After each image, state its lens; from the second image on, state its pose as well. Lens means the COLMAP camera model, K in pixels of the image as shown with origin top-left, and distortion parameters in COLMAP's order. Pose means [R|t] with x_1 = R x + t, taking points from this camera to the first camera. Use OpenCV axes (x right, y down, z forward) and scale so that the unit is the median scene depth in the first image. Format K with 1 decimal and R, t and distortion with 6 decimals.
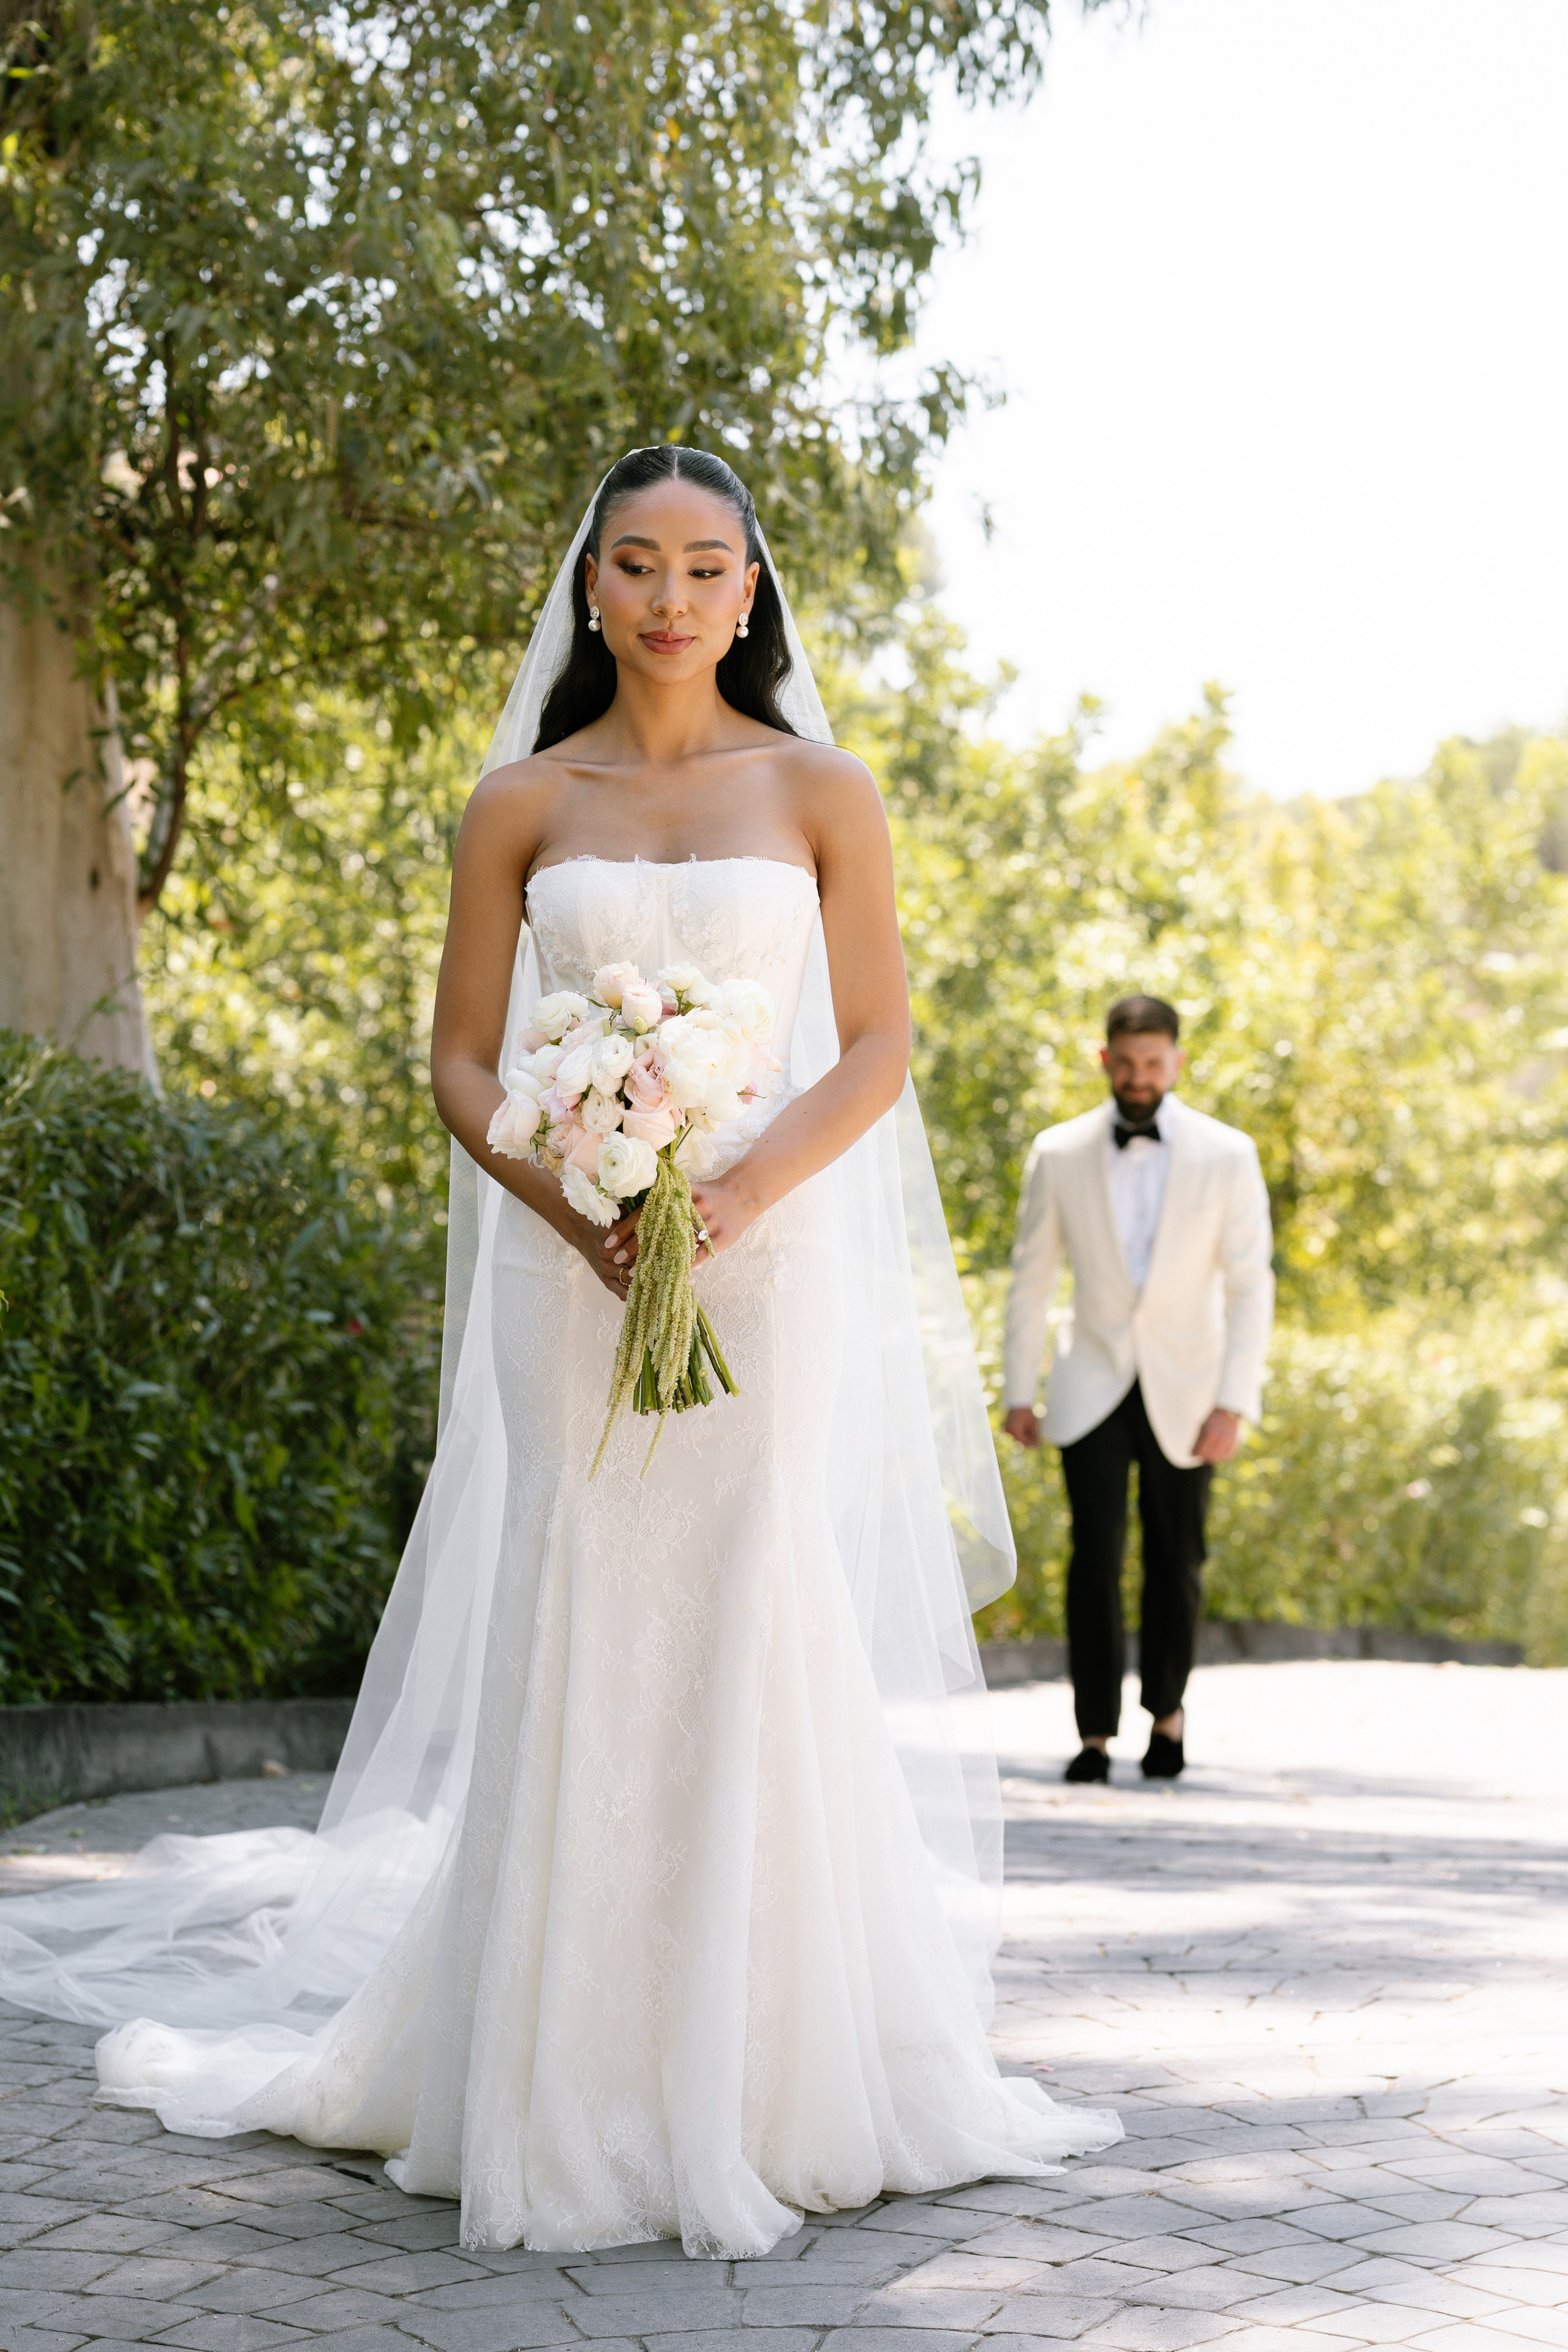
lens RADIAL K [[5698.8, 0, 781.8], [0, 5698.8, 1178.8], [0, 0, 1]] dist [-0.623262, 17.602023]
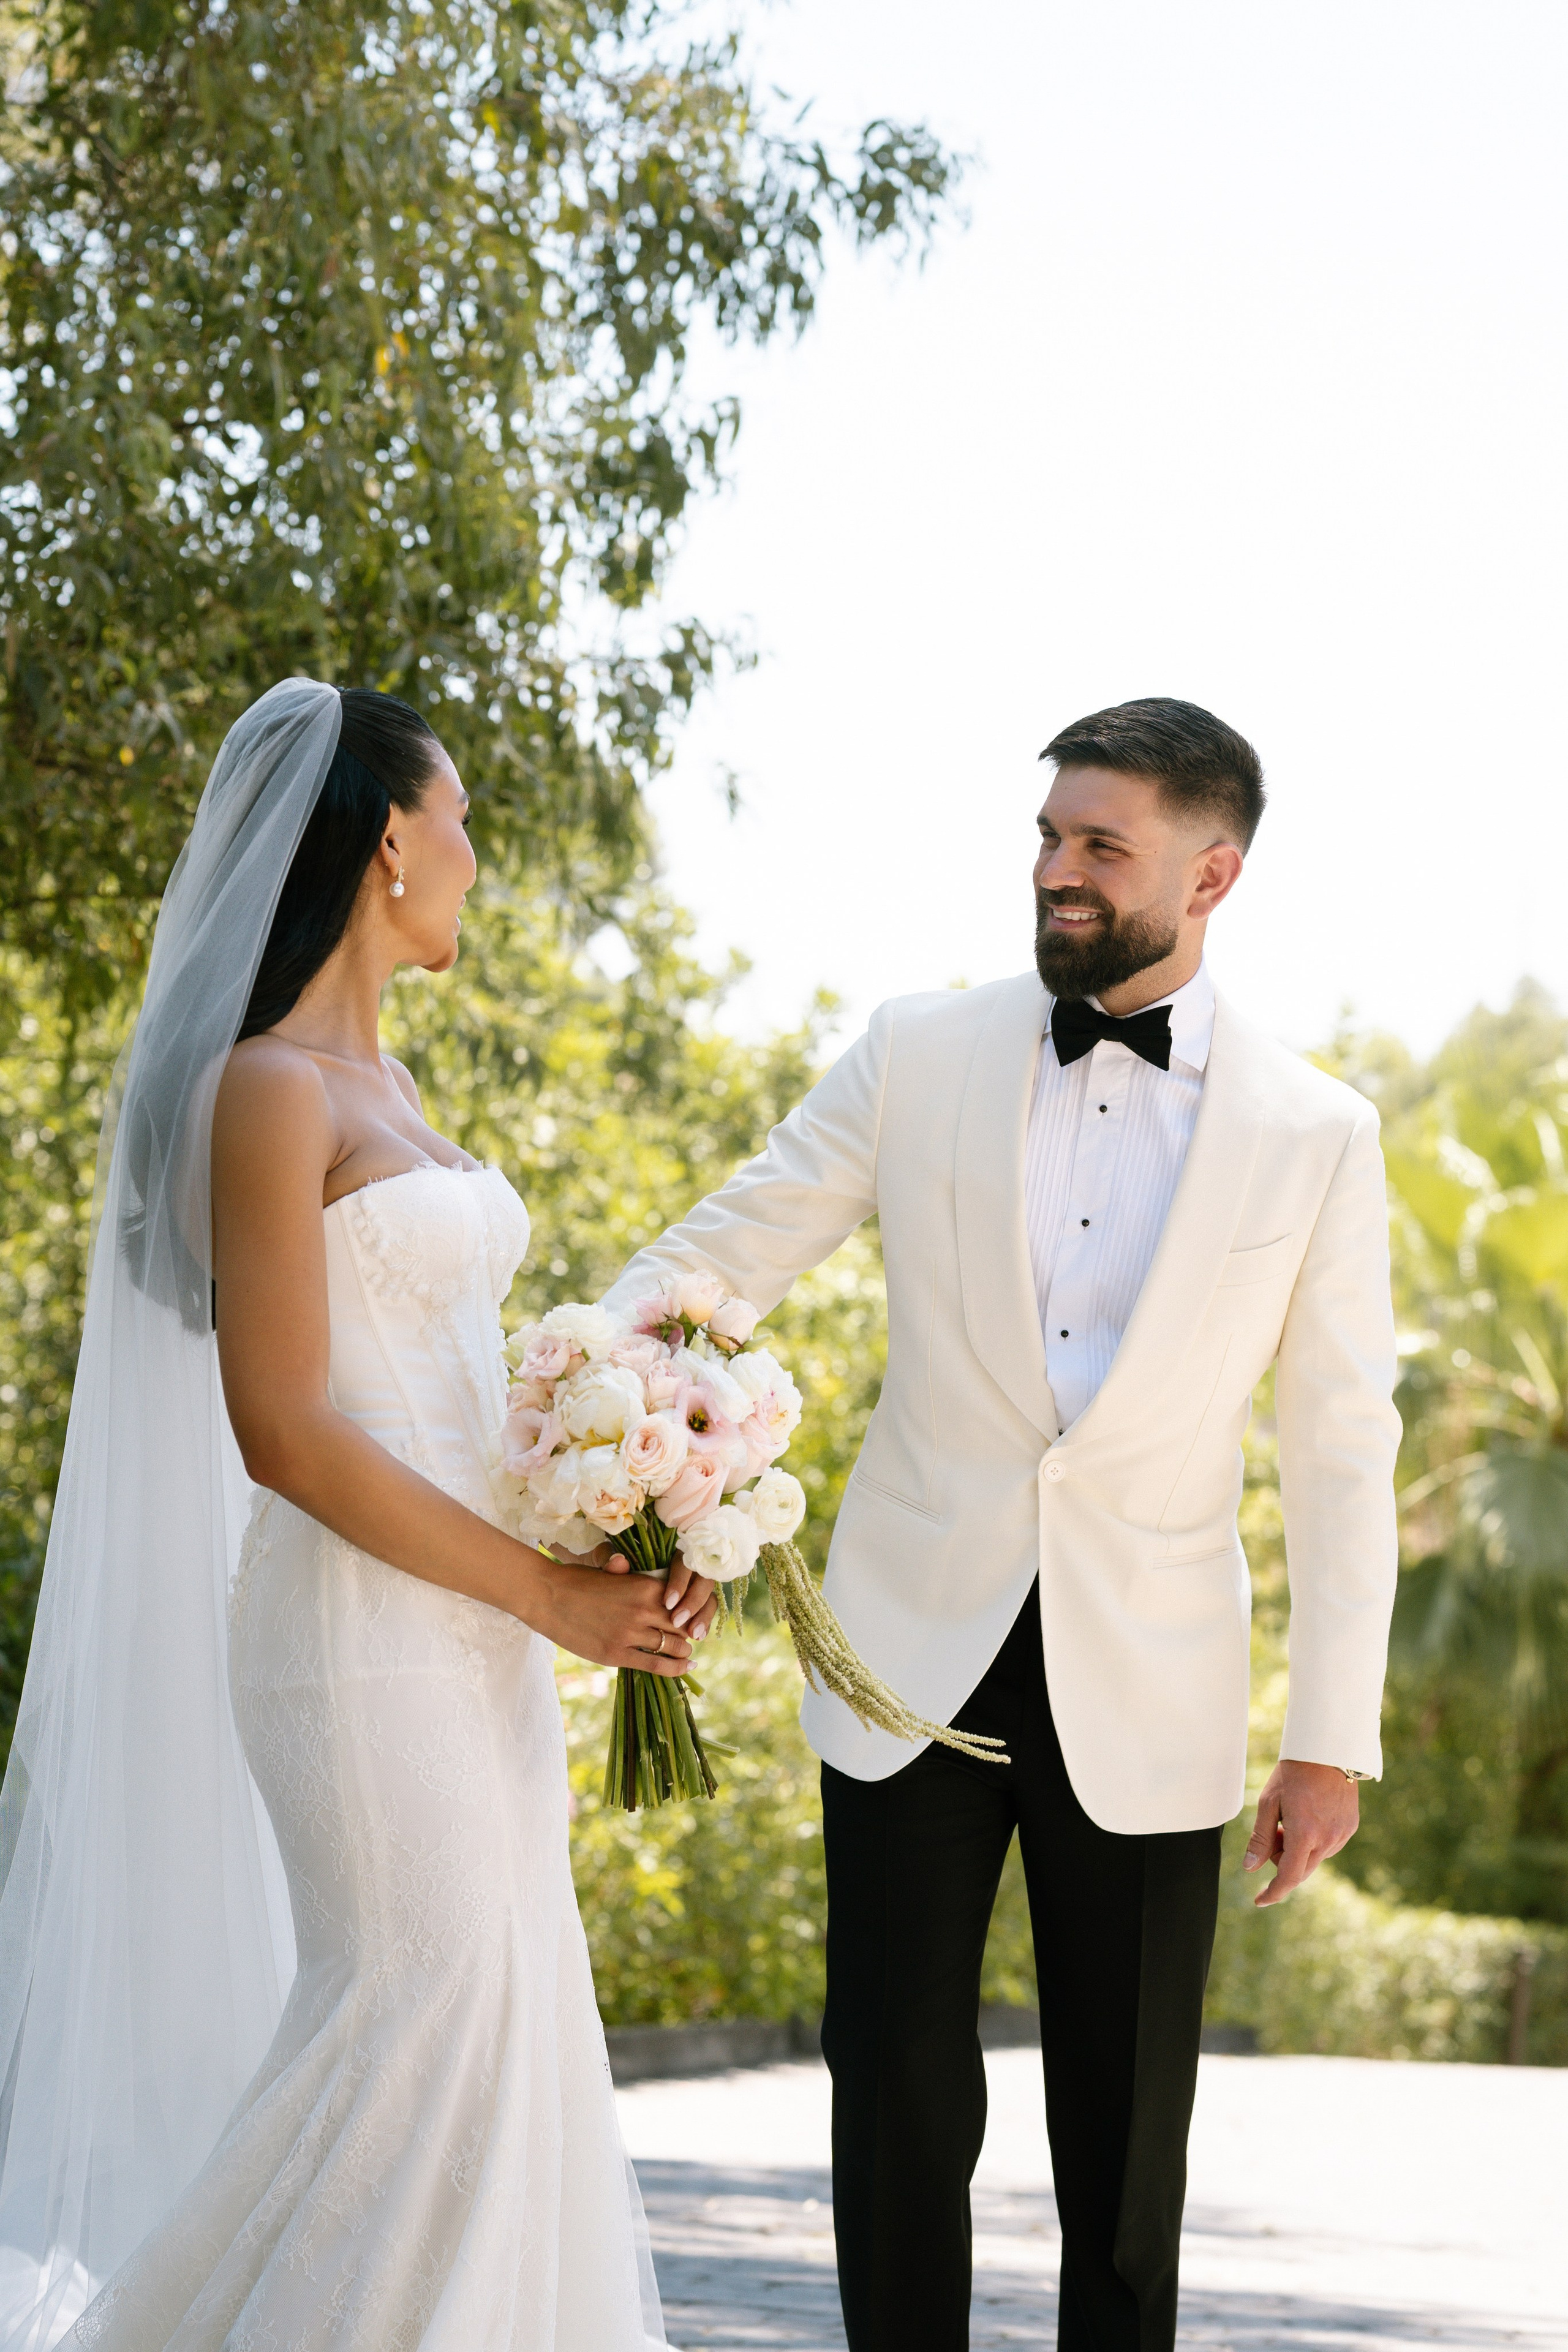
lens RADIAL K [[5698.8, 0, 781.8], [0, 5698.8, 1178.8], [0, 0, 1]] dist [-0.623262, 17.602023]
pose [[0.997947, 0.037988, 0.051565, -0.000402], [-0.035293, 0.998012, -0.052210, -0.007641], [-0.053446, 0.050283, 0.997304, 0.100510]]
